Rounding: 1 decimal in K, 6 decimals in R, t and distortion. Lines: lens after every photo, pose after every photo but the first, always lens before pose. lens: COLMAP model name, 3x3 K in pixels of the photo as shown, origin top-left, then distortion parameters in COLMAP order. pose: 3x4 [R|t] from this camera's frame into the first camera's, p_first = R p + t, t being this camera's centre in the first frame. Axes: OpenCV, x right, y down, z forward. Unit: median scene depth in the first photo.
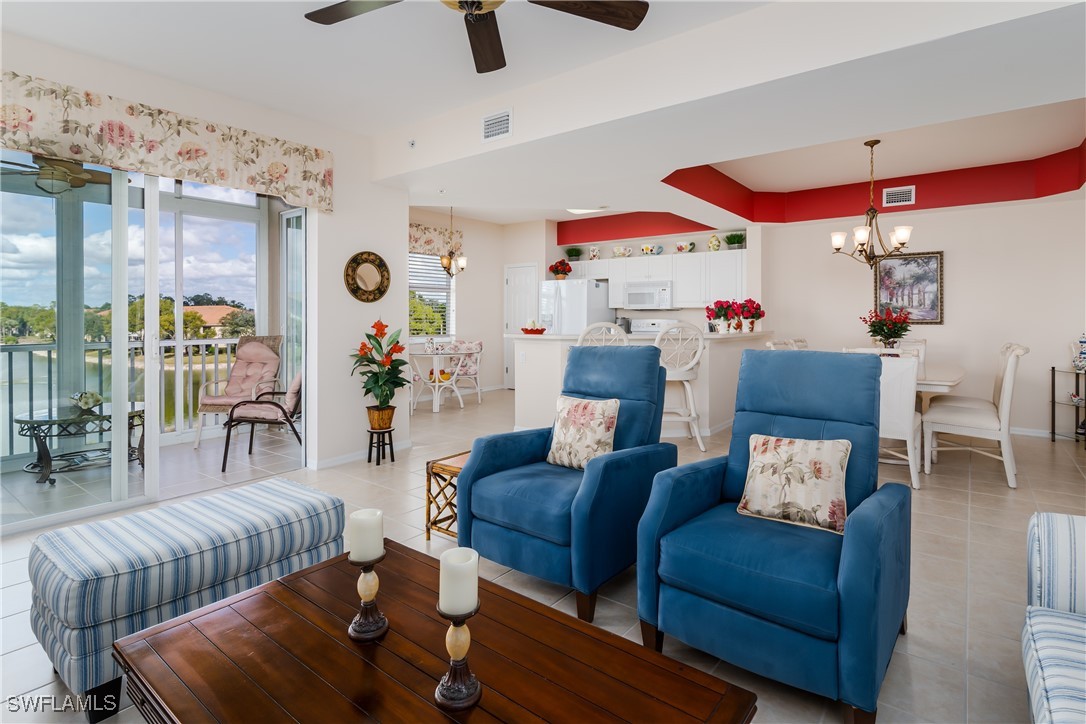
lens RADIAL K [[538.3, 0, 557.7], [0, 538.3, 311.2], [0, 0, 1]] dist [0.000284, -0.000085]
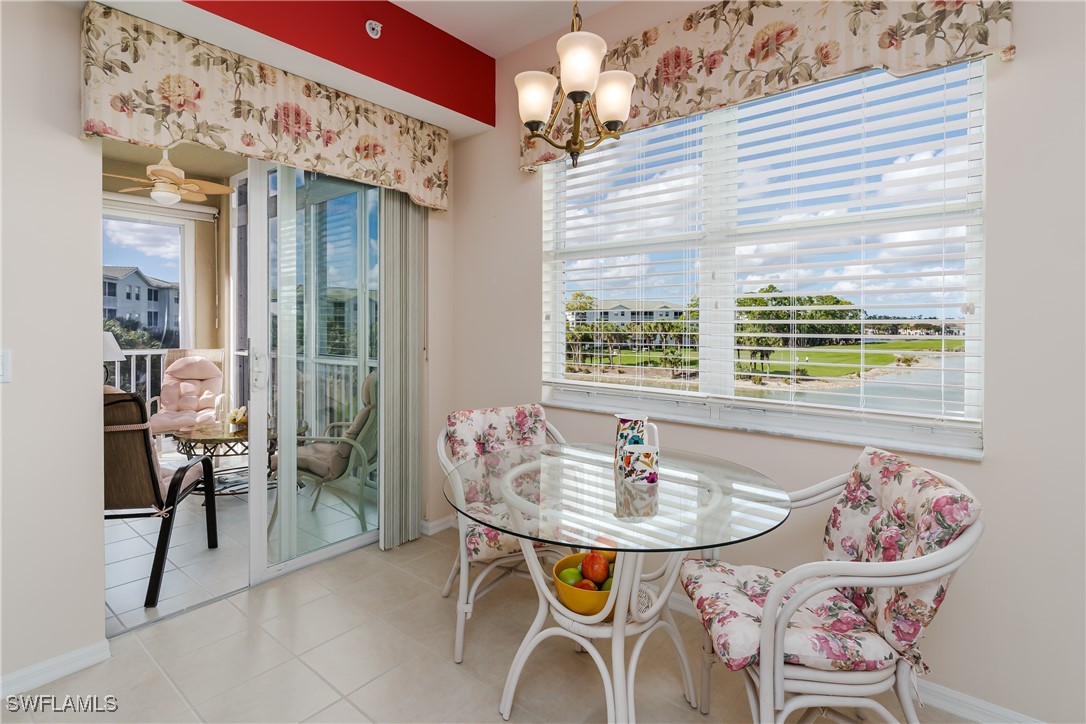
lens RADIAL K [[529.1, 0, 518.7], [0, 529.1, 334.4], [0, 0, 1]] dist [-0.019991, -0.000135]
pose [[-0.055369, 0.022753, -0.998207, 0.025086], [0.008454, 0.999715, 0.022318, 0.003626], [0.998430, -0.007203, -0.055546, 1.088338]]
